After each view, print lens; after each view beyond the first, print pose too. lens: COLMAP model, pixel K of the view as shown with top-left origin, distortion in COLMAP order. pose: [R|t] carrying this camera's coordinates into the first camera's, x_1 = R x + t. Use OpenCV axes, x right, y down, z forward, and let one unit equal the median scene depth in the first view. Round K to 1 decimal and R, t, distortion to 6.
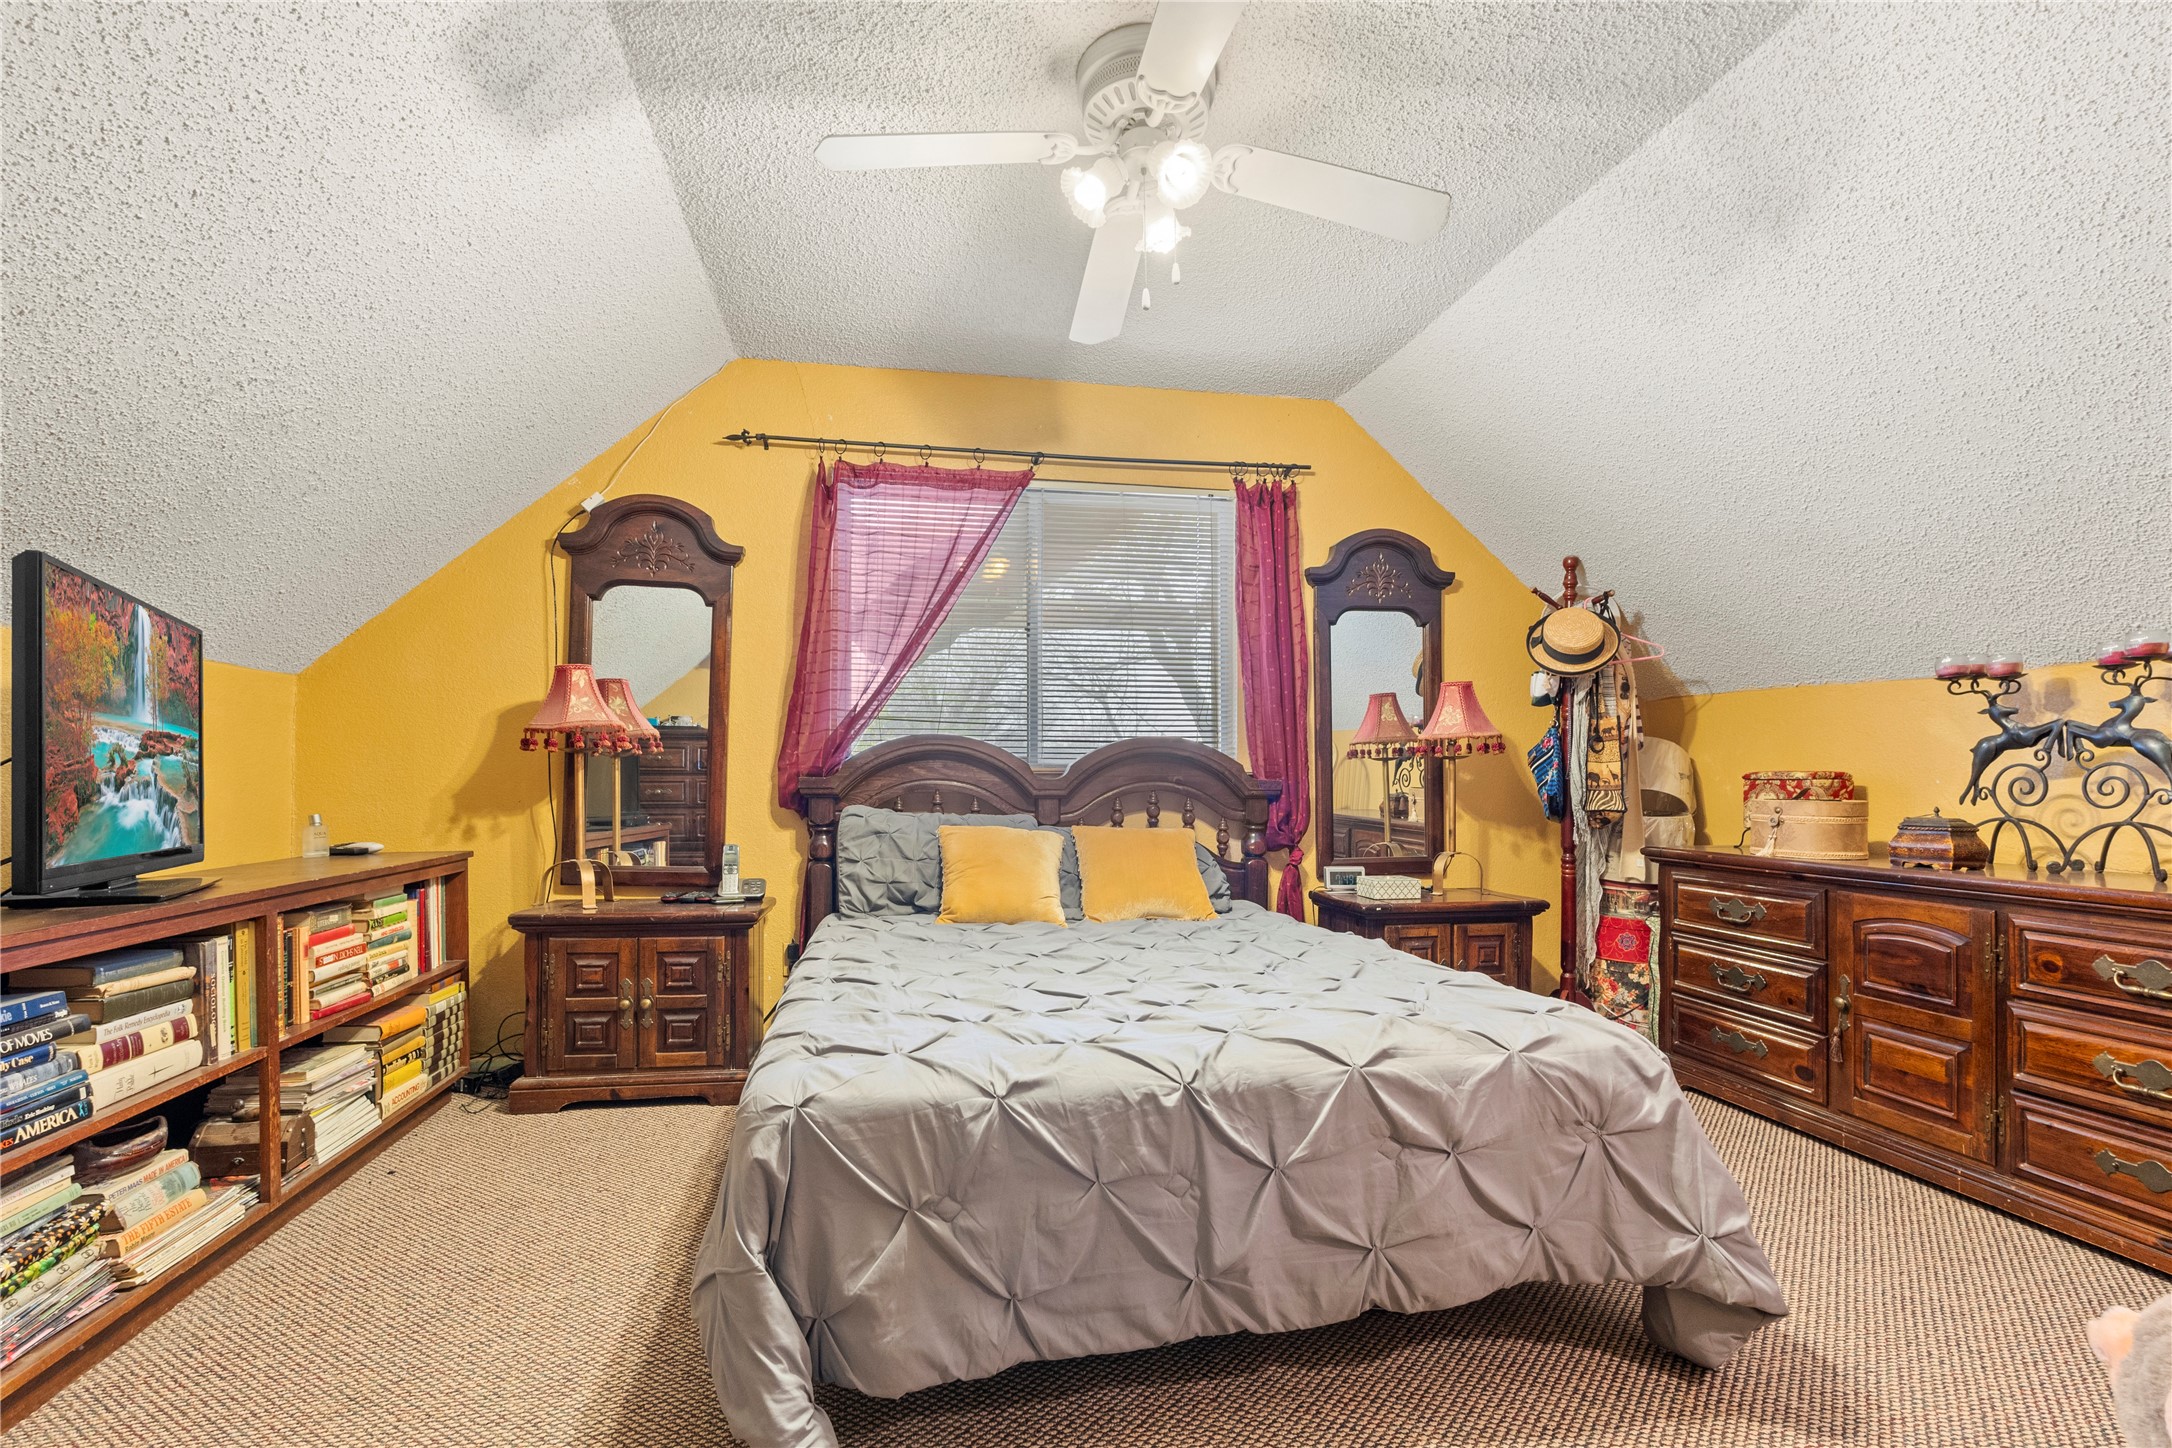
lens RADIAL K [[995.6, 0, 1078.6], [0, 995.6, 746.1], [0, 0, 1]] dist [-0.001063, 0.000315]
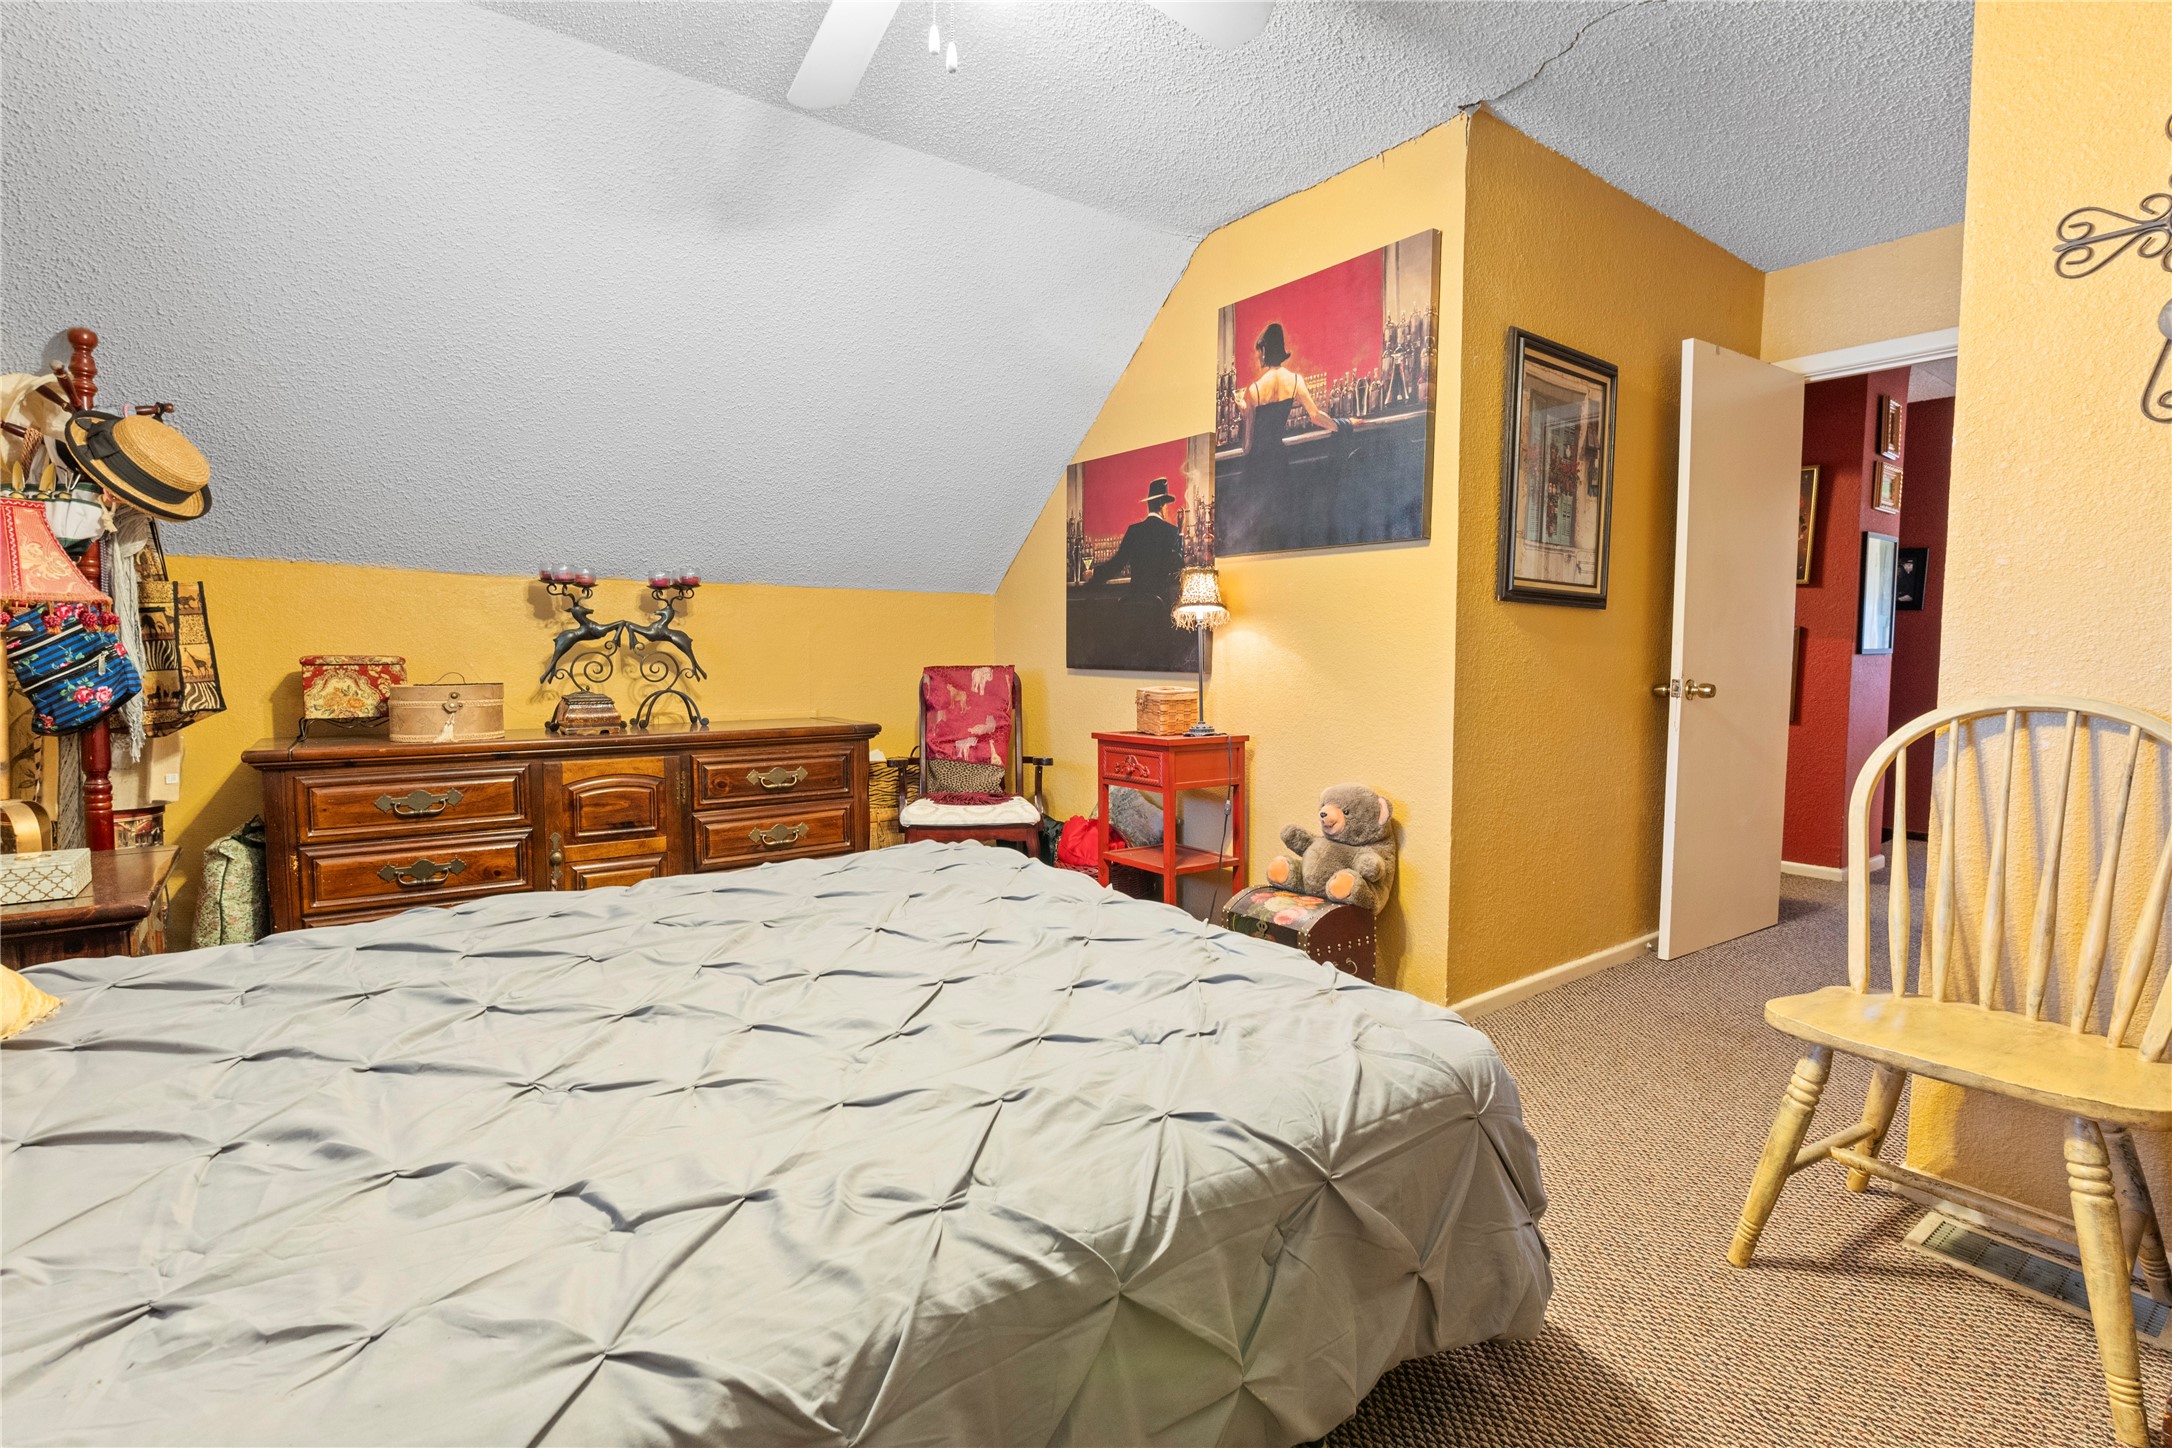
lens RADIAL K [[995.6, 0, 1087.3], [0, 995.6, 723.5], [0, 0, 1]] dist [-0.001063, 0.000315]
pose [[-0.429932, -0.070972, 0.900068, -0.594696], [-0.033978, 0.997471, 0.062423, 0.009005], [-0.902222, -0.003745, -0.431256, 1.041157]]
